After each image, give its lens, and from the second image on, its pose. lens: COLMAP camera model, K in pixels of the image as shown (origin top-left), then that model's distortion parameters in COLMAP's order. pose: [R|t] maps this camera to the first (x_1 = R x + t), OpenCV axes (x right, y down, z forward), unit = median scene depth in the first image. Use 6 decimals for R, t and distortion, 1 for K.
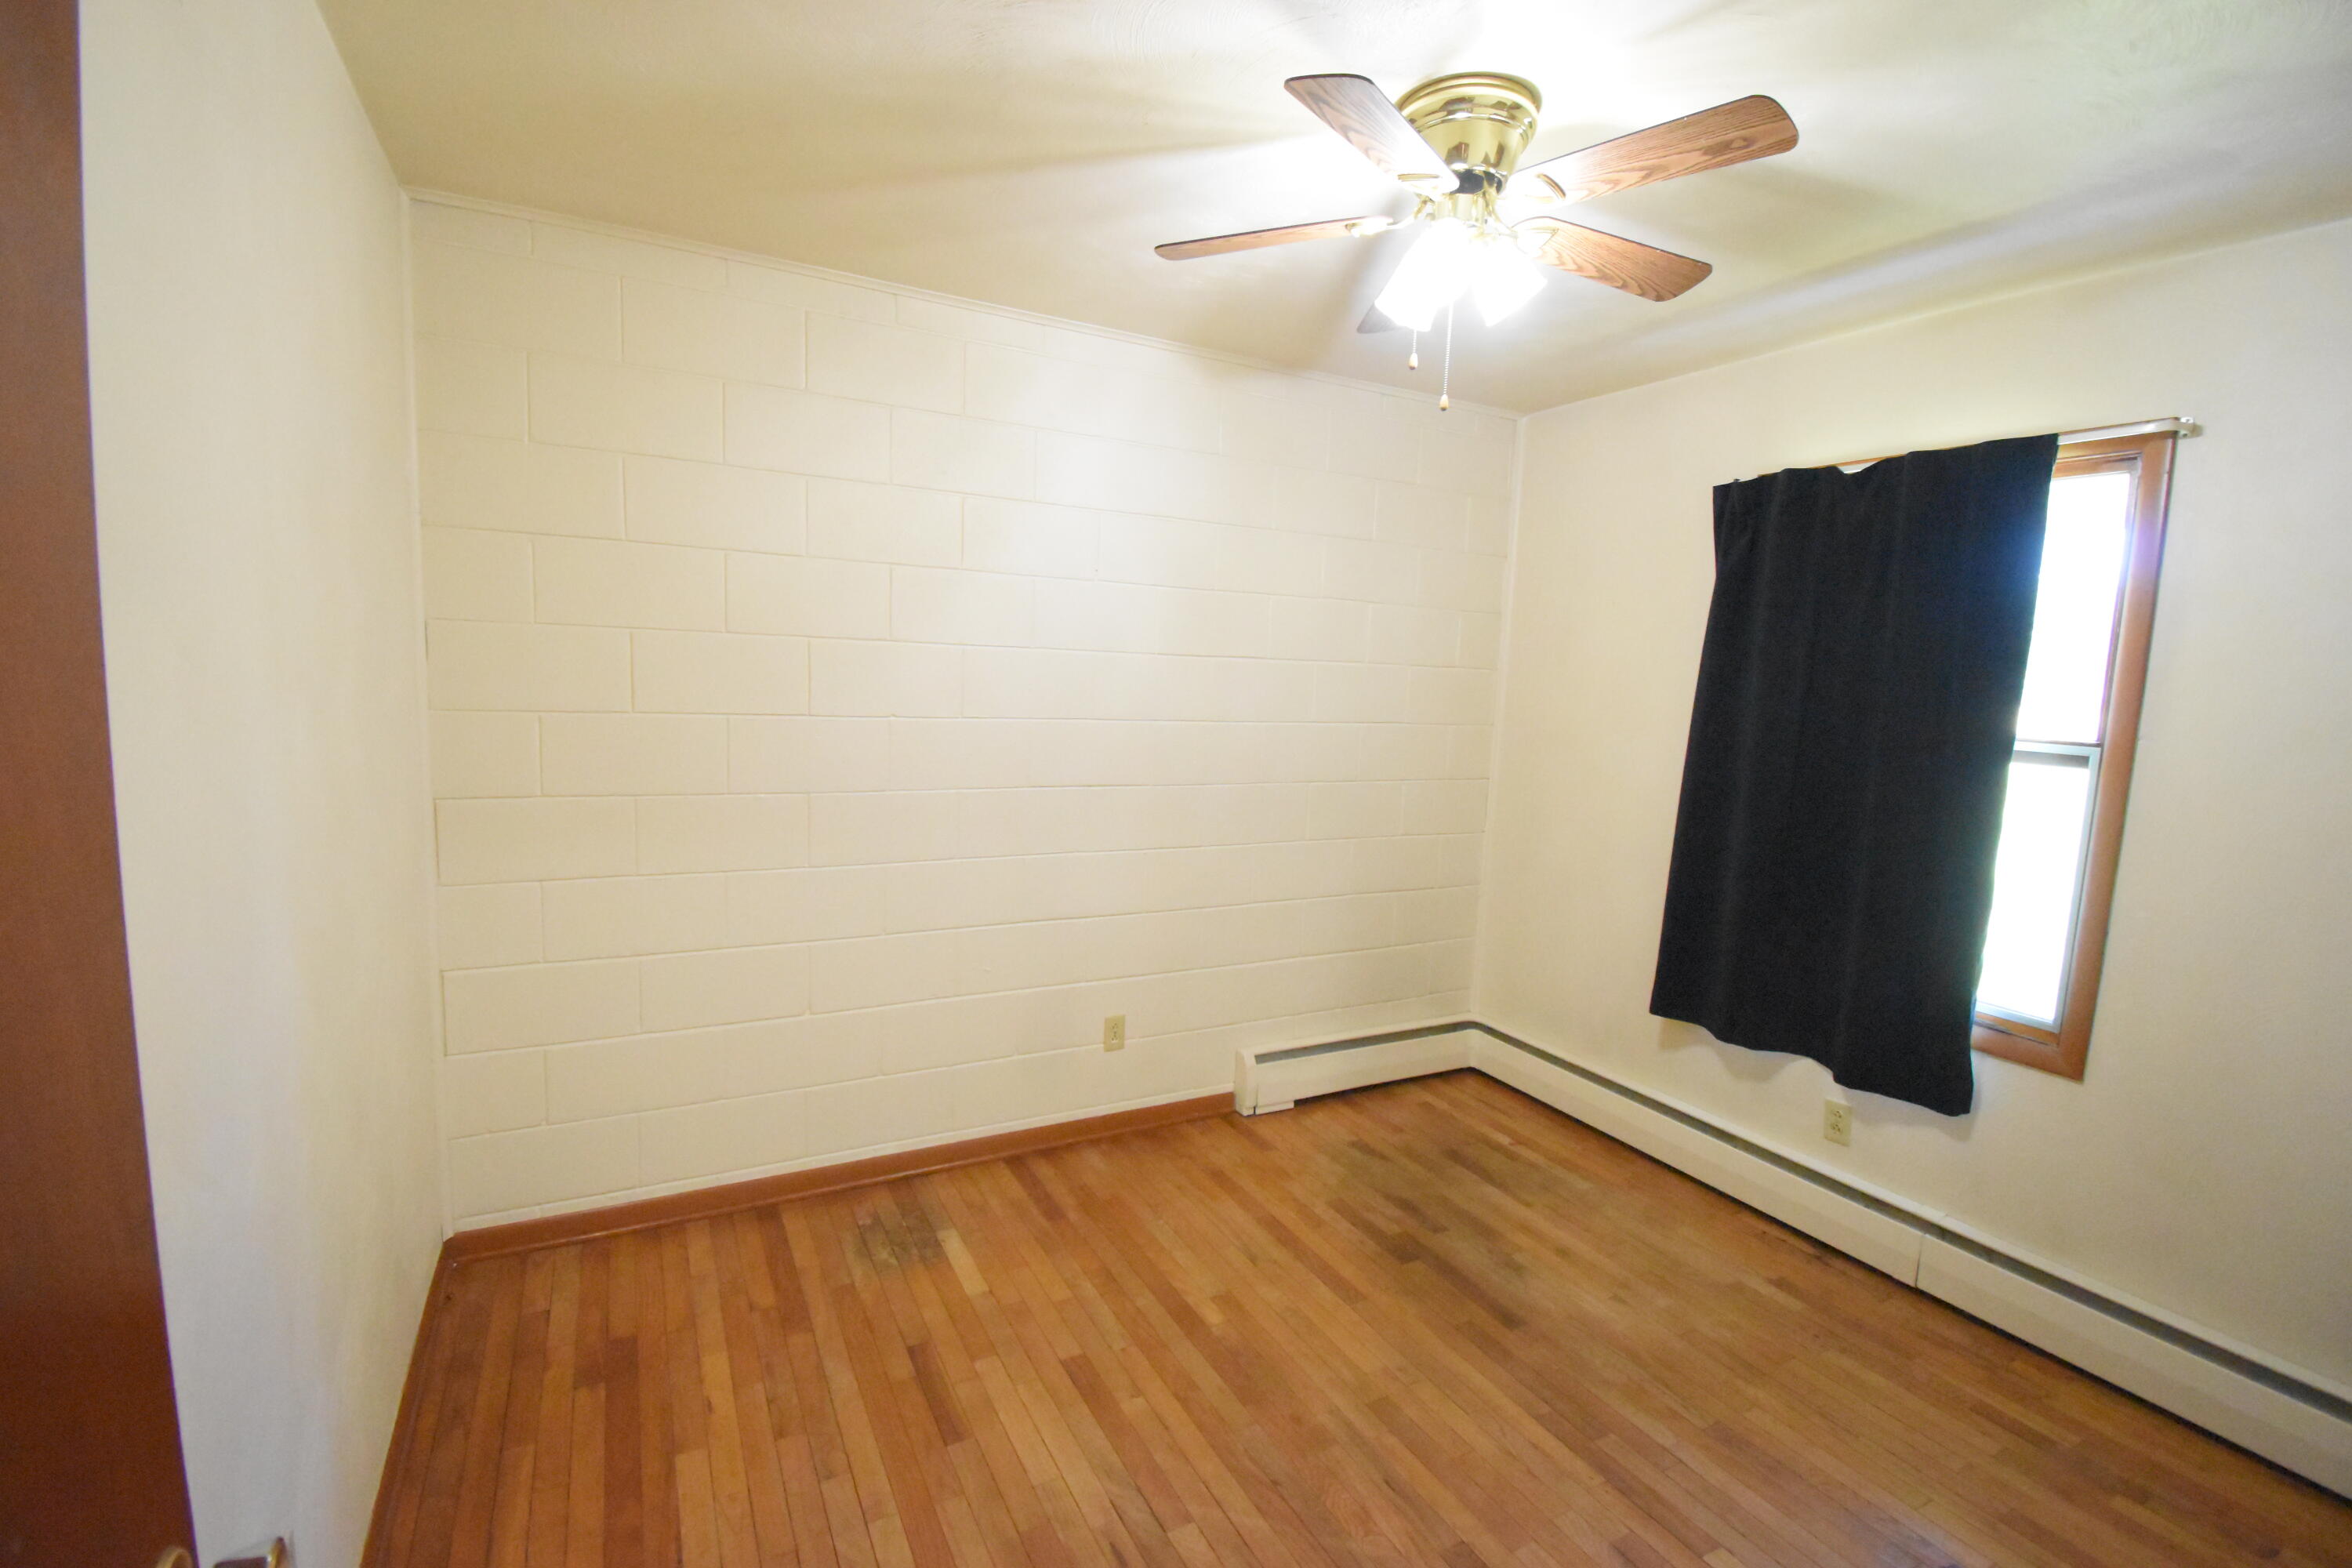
lens RADIAL K [[1036.0, 0, 1174.4], [0, 1036.0, 786.5], [0, 0, 1]] dist [-0.001056, -0.006041]
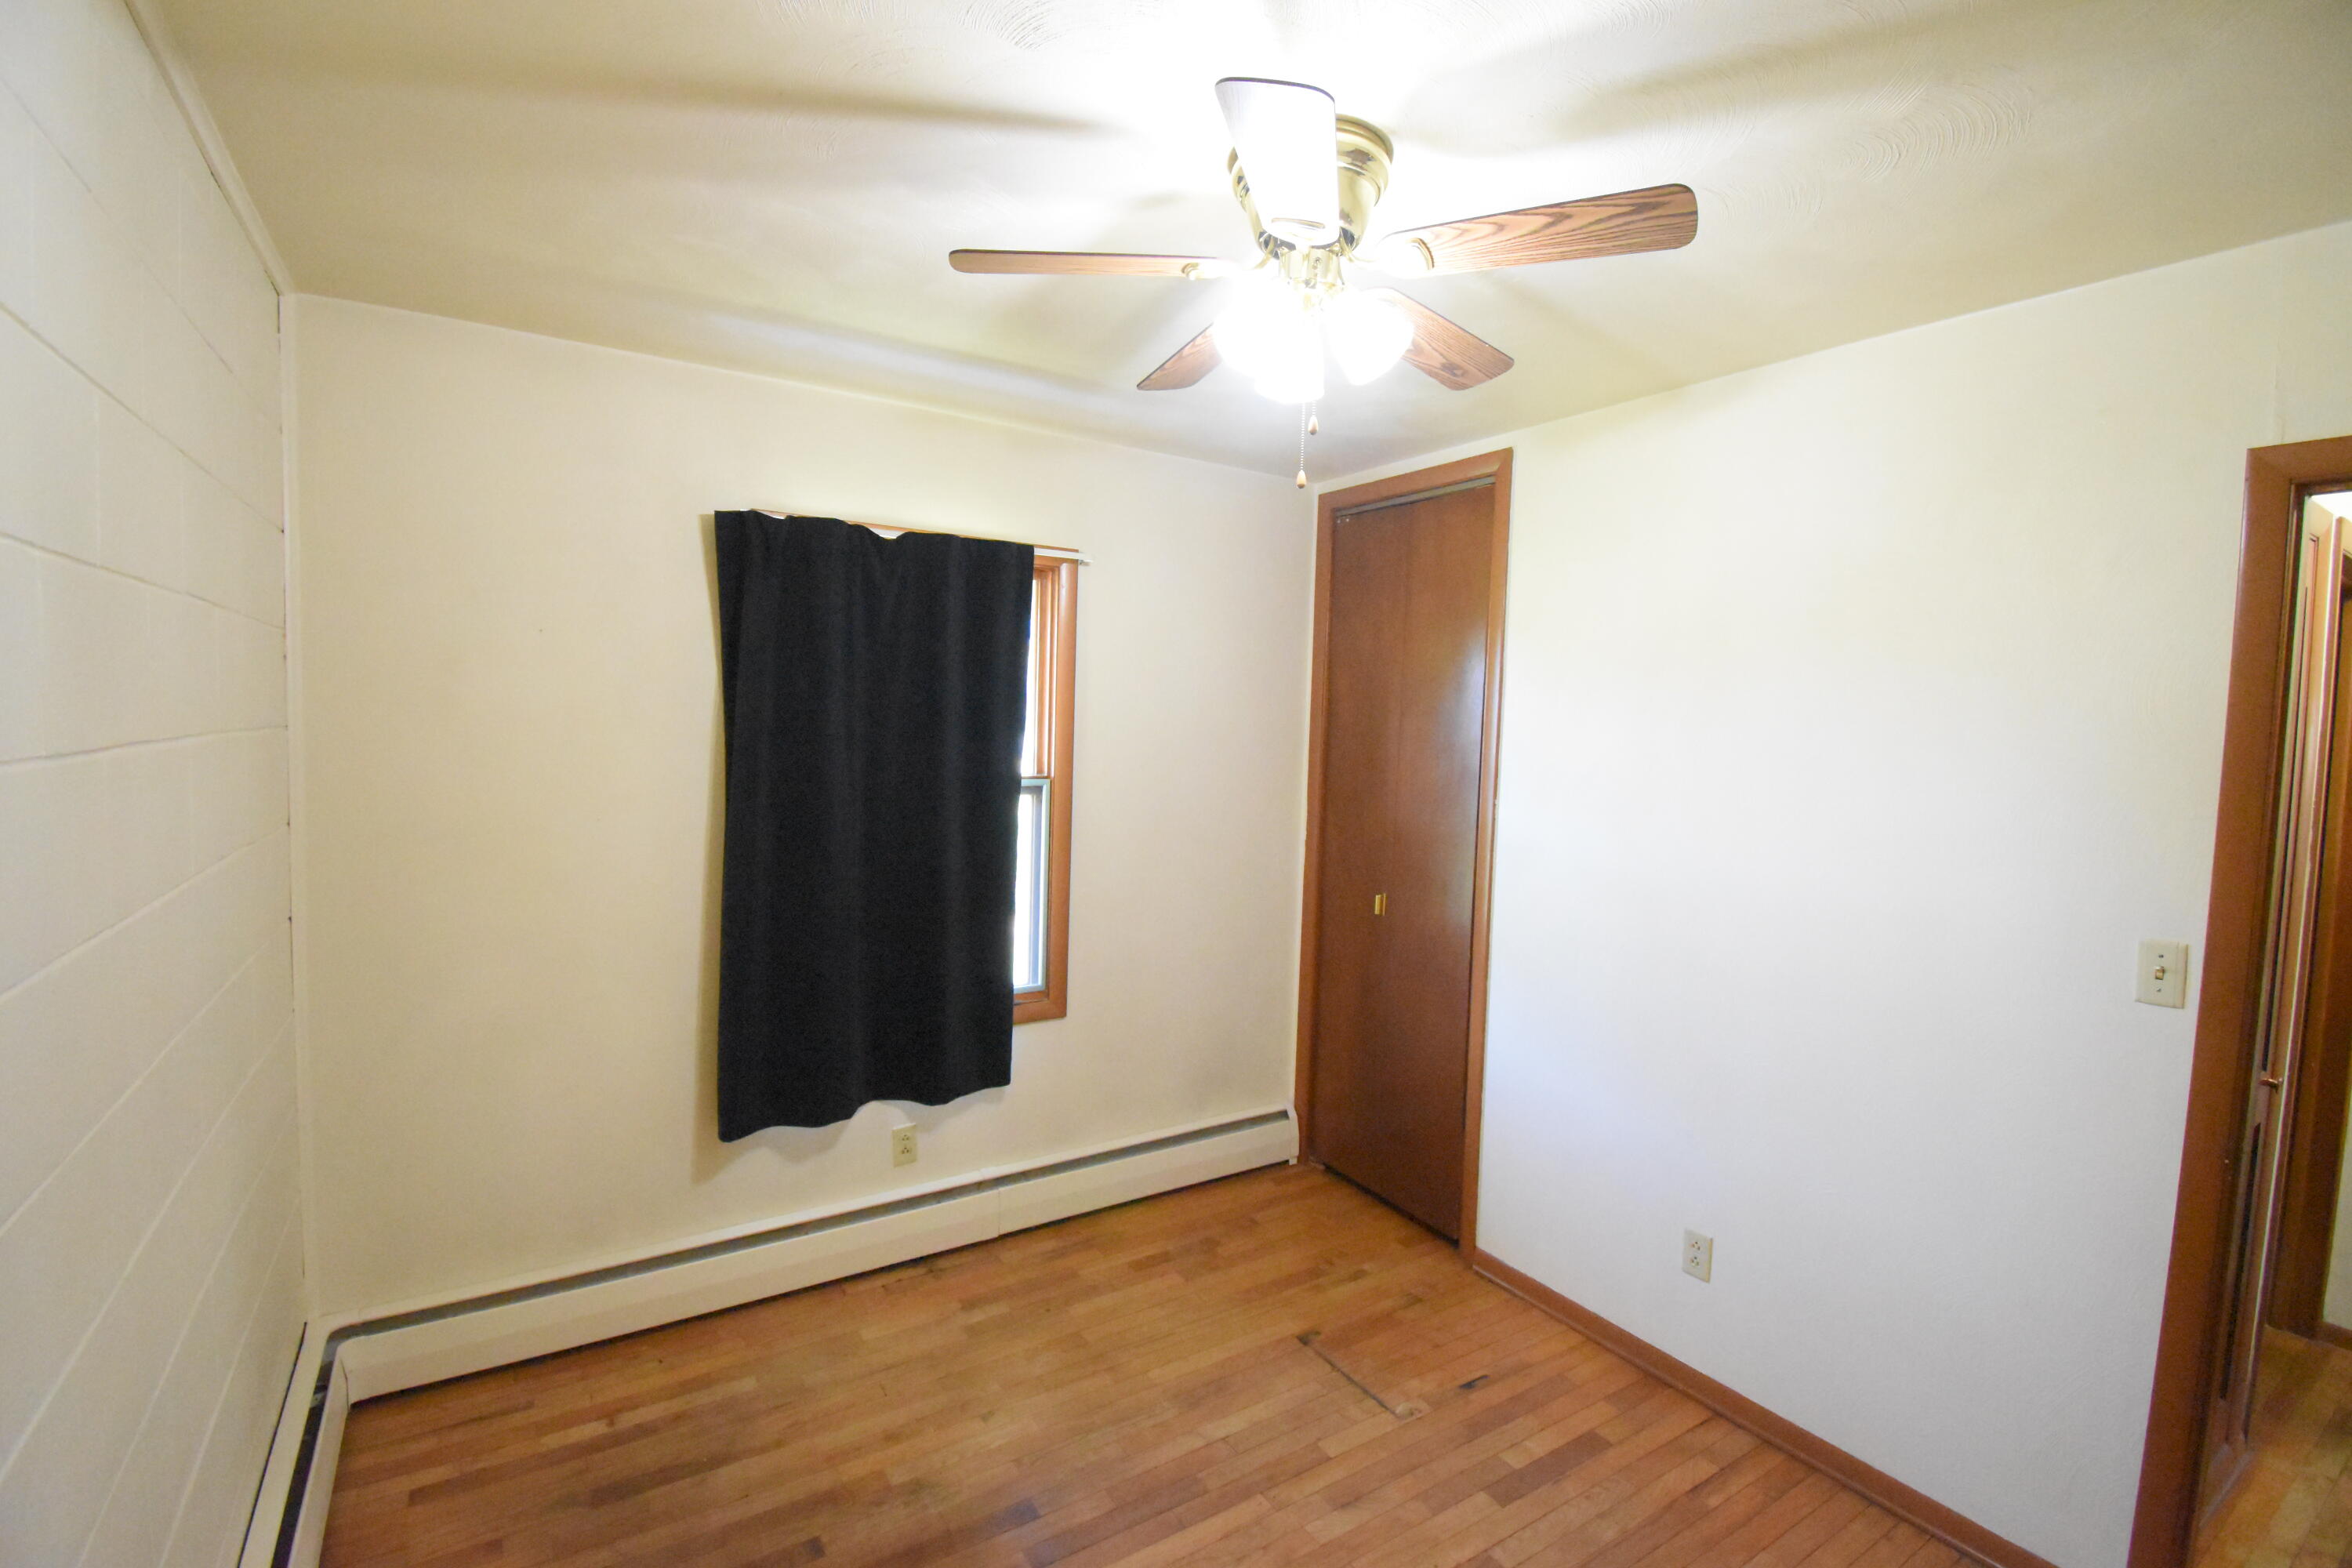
lens RADIAL K [[1036.0, 0, 1179.4], [0, 1036.0, 770.5], [0, 0, 1]] dist [-0.001056, -0.006041]
pose [[-0.083163, -0.084937, 0.992910, -0.439906], [0.090449, 0.991605, 0.092401, -0.141150], [-0.992423, 0.097492, -0.074782, 0.816068]]
